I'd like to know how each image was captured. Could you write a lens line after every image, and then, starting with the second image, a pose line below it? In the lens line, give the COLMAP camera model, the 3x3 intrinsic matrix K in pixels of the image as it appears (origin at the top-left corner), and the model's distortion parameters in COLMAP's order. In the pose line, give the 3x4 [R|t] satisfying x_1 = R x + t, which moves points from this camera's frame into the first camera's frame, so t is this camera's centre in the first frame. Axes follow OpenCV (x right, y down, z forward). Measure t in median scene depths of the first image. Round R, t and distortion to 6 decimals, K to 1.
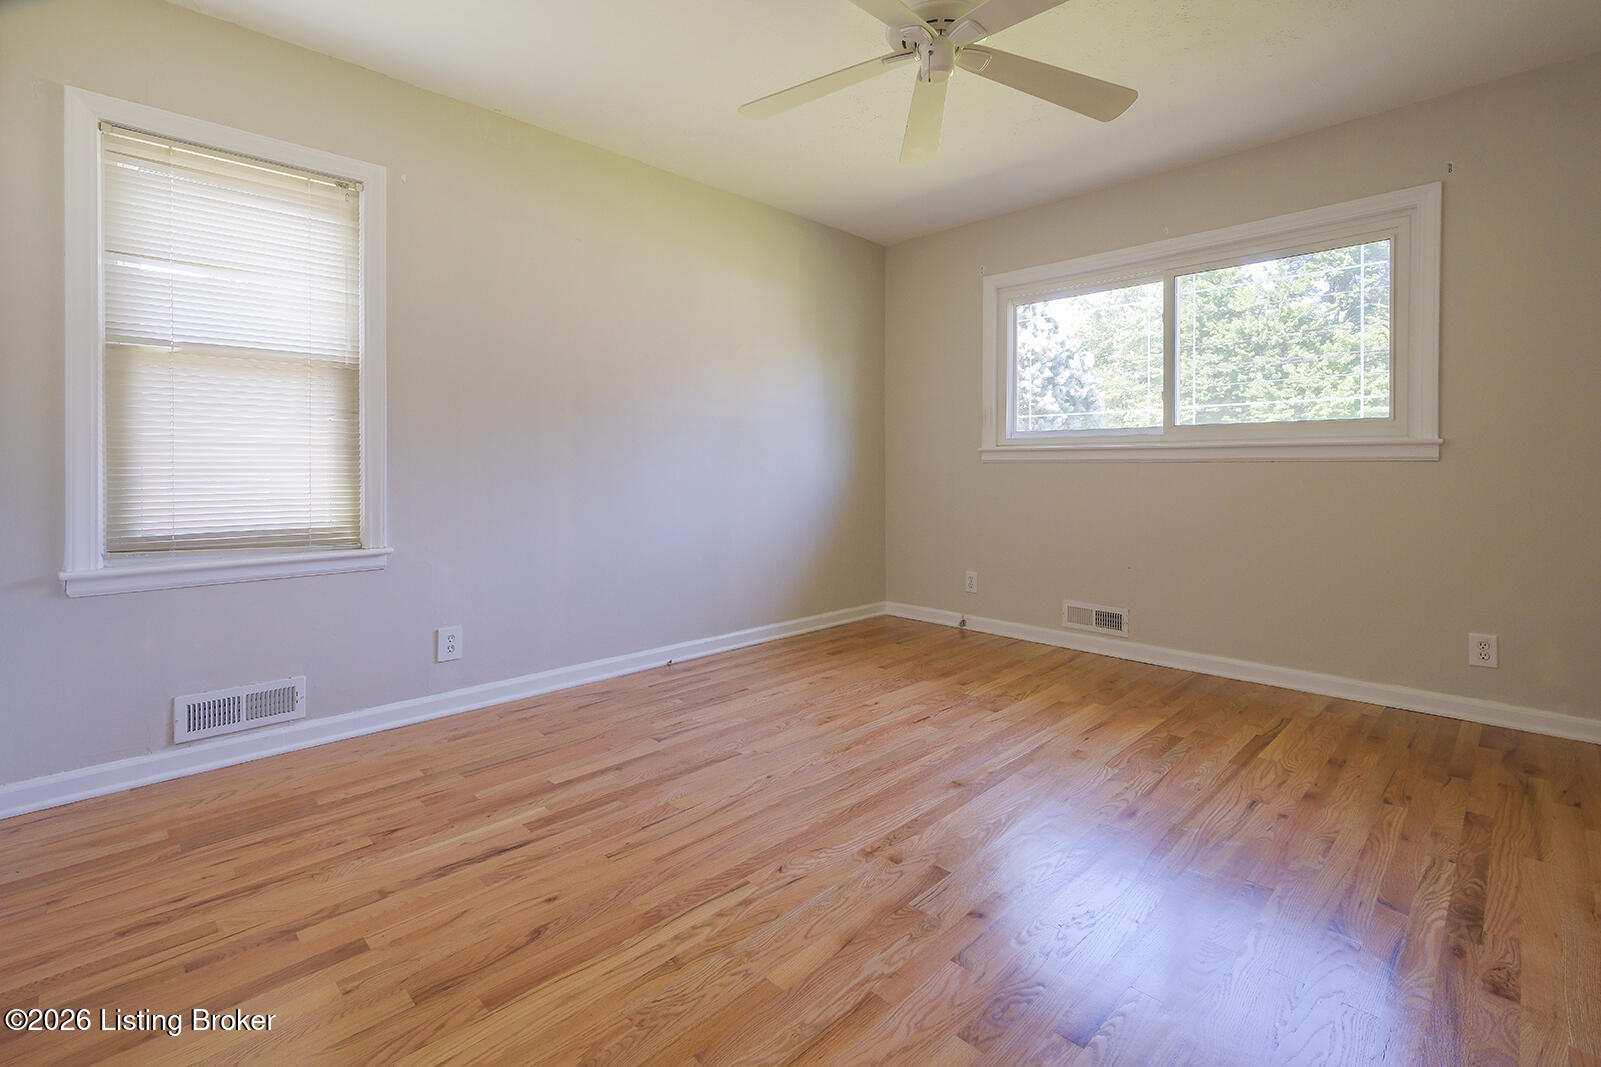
lens RADIAL K [[721.4, 0, 787.5], [0, 721.4, 536.1], [0, 0, 1]] dist [-0.003126, -0.000961]
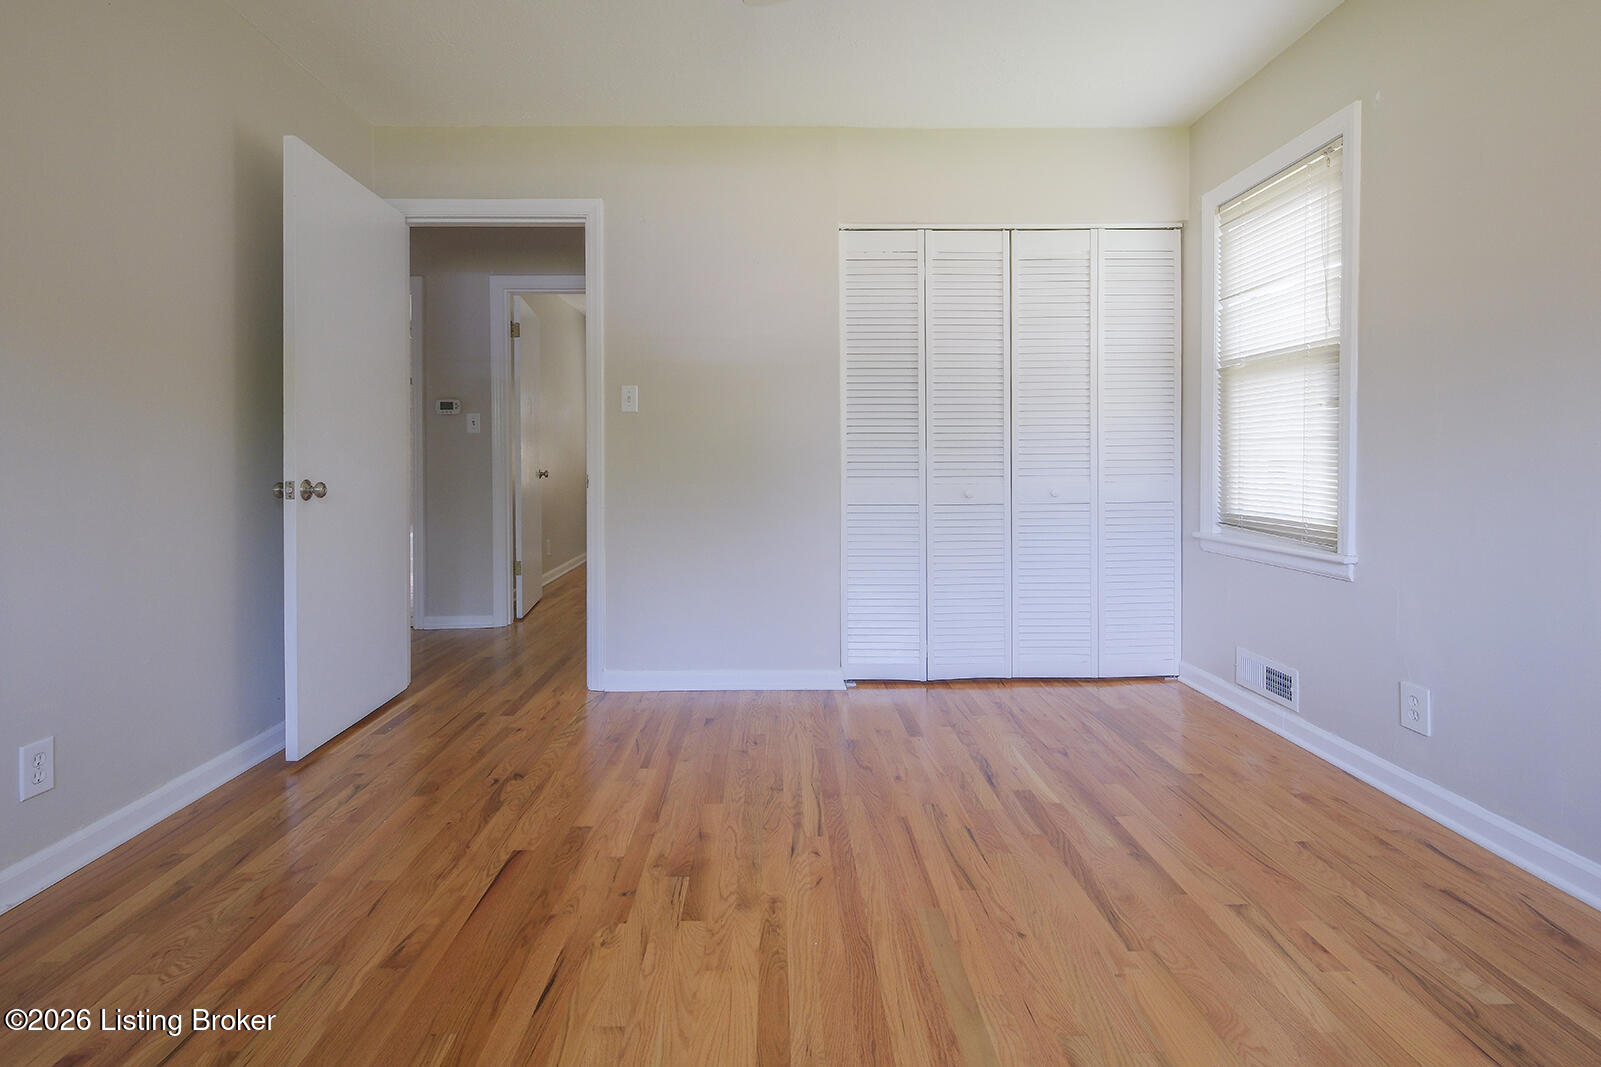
lens RADIAL K [[721.4, 0, 787.5], [0, 721.4, 536.1], [0, 0, 1]] dist [-0.003126, -0.000961]
pose [[-0.669812, 0.082934, -0.737884, 0.642107], [-0.067710, 0.982781, 0.171922, -0.137726], [0.739437, 0.165118, -0.652663, 1.356526]]
